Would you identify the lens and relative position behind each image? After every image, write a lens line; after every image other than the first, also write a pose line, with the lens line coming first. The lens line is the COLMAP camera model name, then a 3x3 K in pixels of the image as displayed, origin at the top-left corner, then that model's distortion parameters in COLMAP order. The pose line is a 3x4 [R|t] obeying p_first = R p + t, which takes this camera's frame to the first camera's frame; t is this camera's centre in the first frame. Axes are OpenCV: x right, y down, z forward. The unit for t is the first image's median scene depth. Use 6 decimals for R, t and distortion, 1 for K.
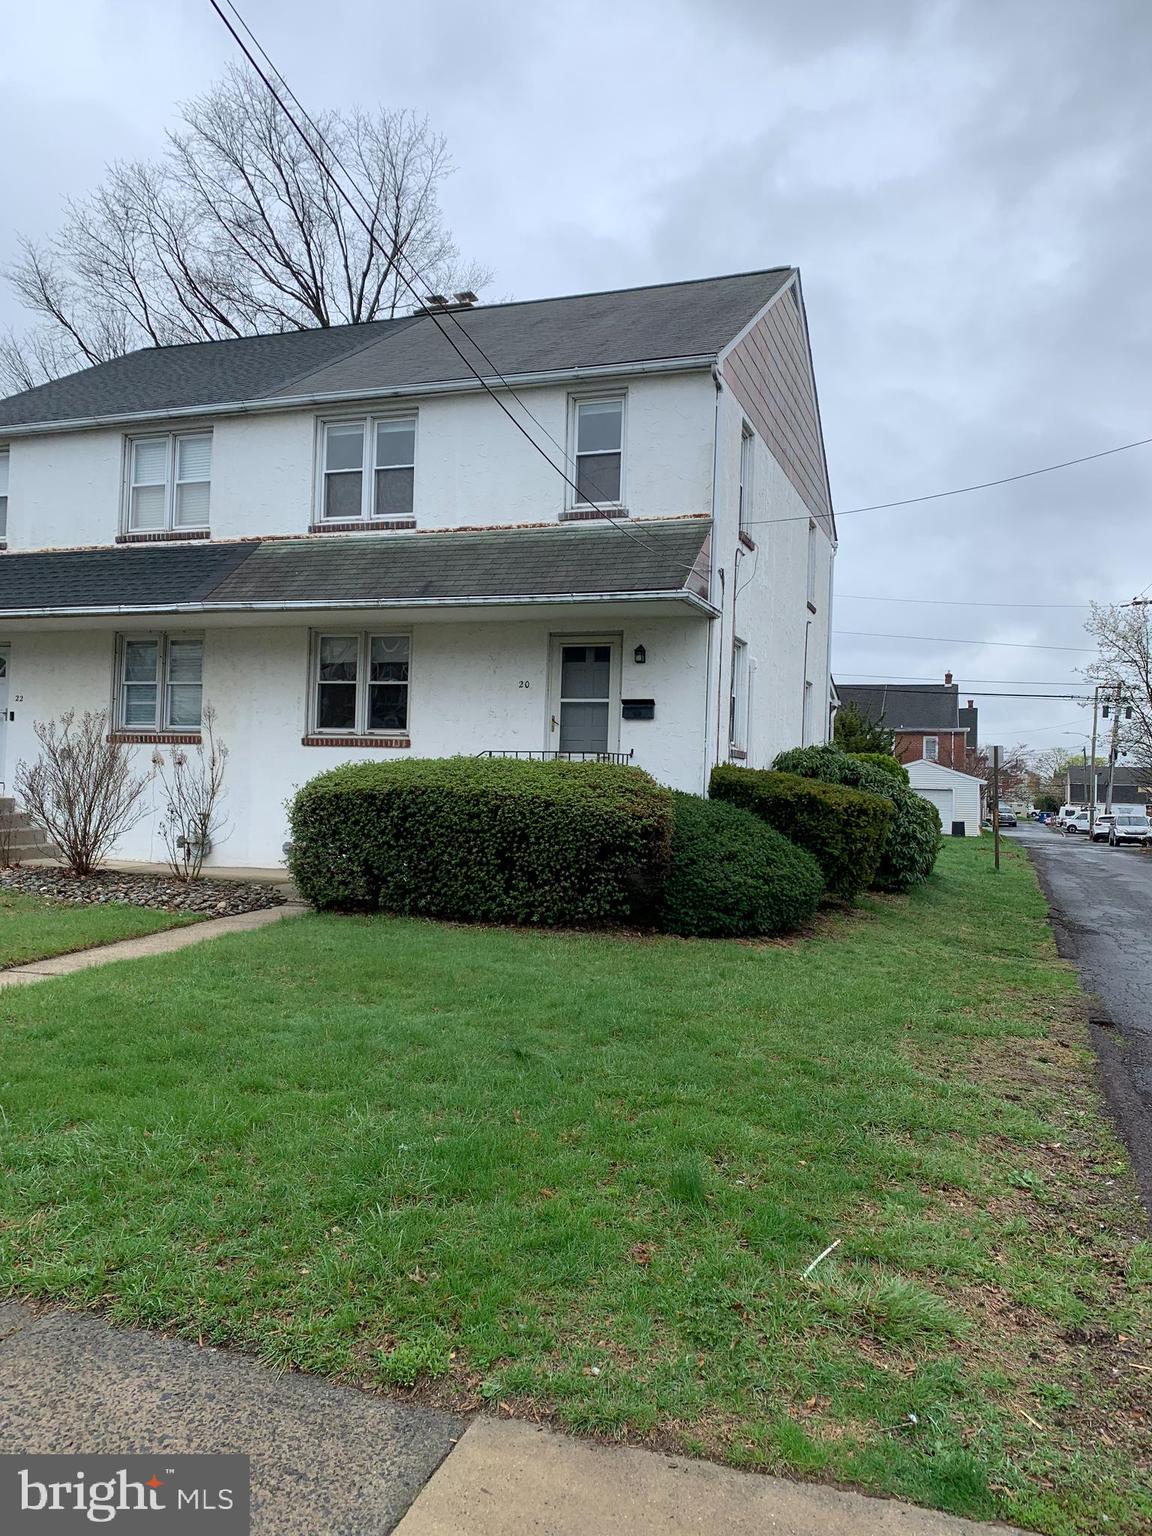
lens RADIAL K [[1151.0, 0, 576.0], [0, 1151.0, 768.0], [0, 0, 1]] dist [0.080848, -0.000072]
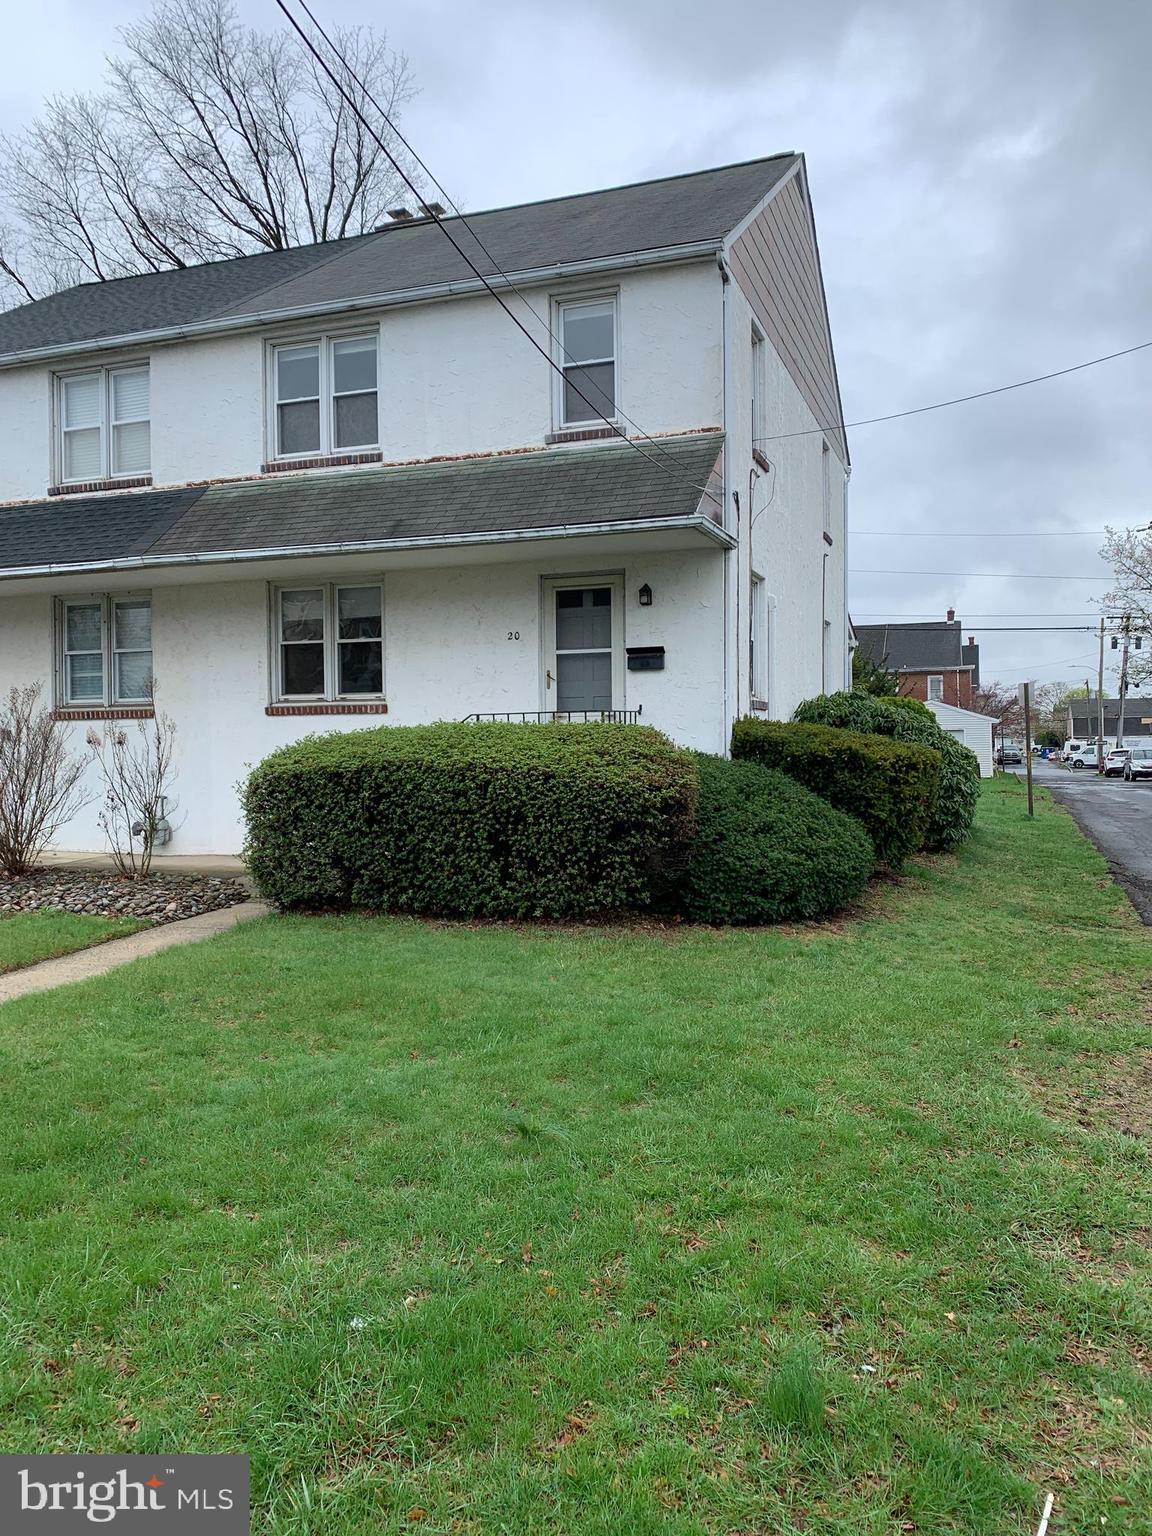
lens RADIAL K [[1160.0, 0, 568.7], [0, 1160.0, 762.6], [0, 0, 1]] dist [0.055718, -0.003963]
pose [[0.999153, -0.040969, -0.003972, -0.003727], [0.041082, 0.998562, 0.034436, -0.004955], [0.002556, -0.034570, 0.999399, 0.116049]]
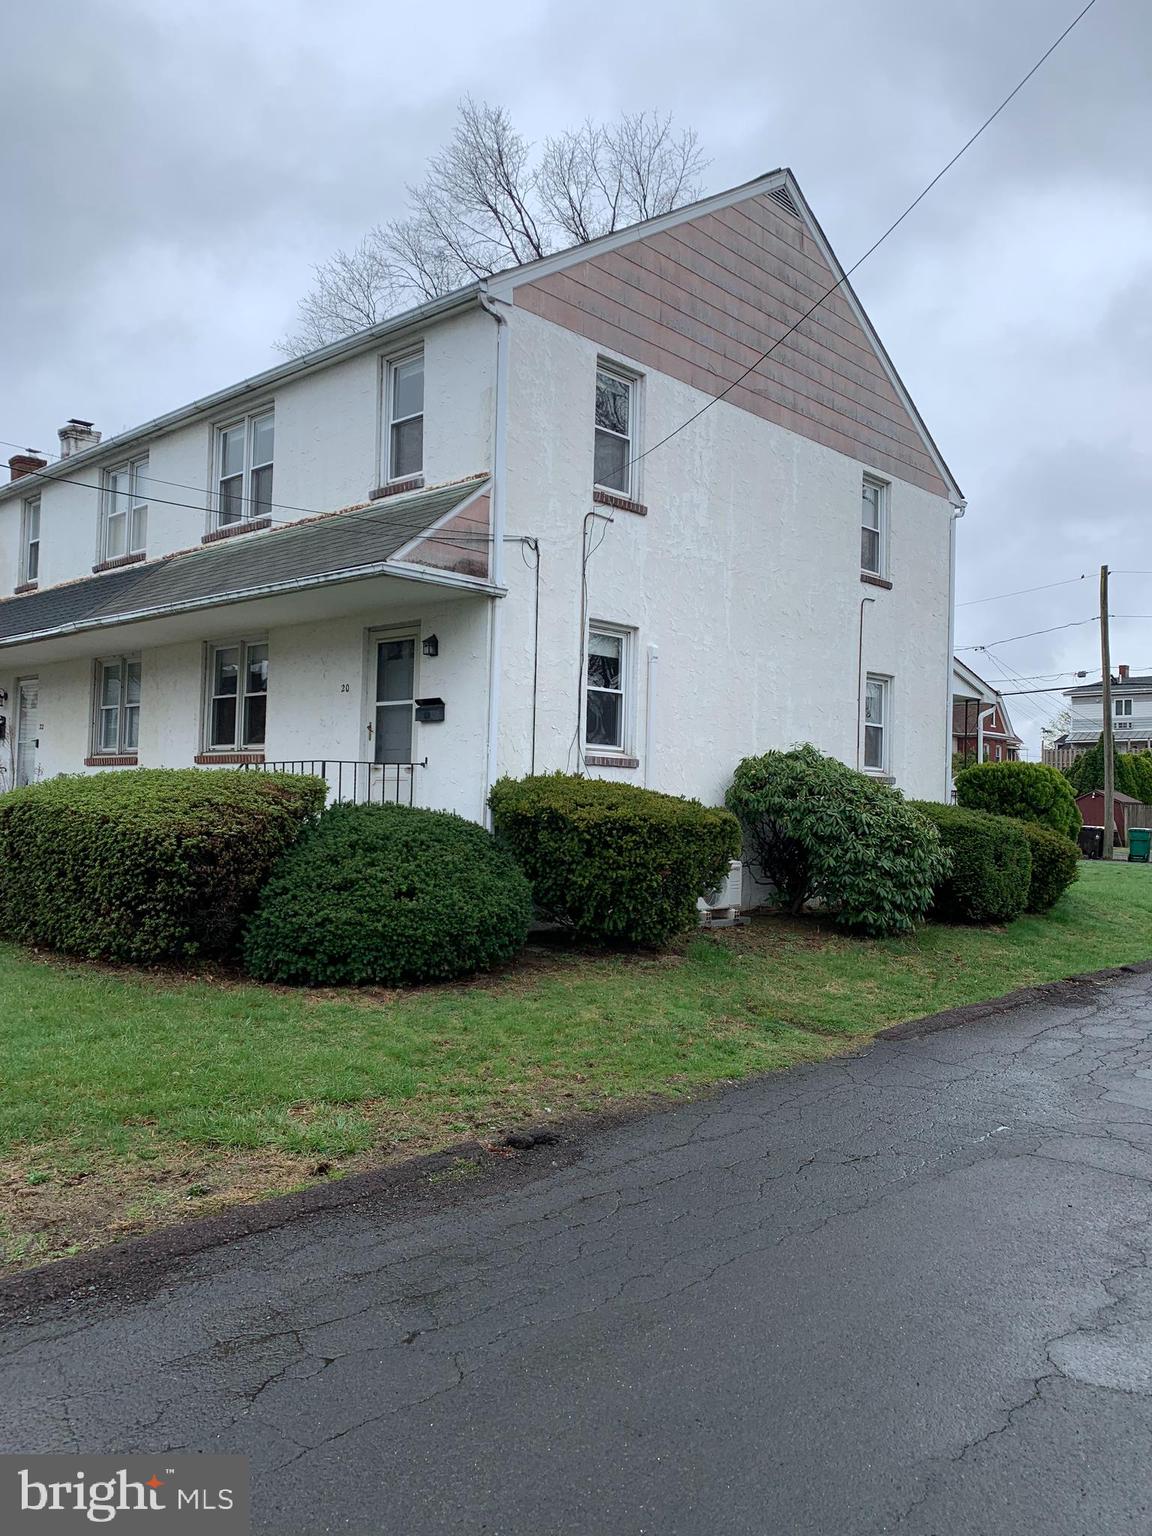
lens RADIAL K [[1160.0, 0, 568.7], [0, 1160.0, 762.6], [0, 0, 1]] dist [0.055718, -0.003963]
pose [[0.922241, -0.023678, -0.385889, 0.454914], [0.013269, 0.999473, -0.029617, 0.013456], [0.386387, 0.022194, 0.922070, 0.239613]]
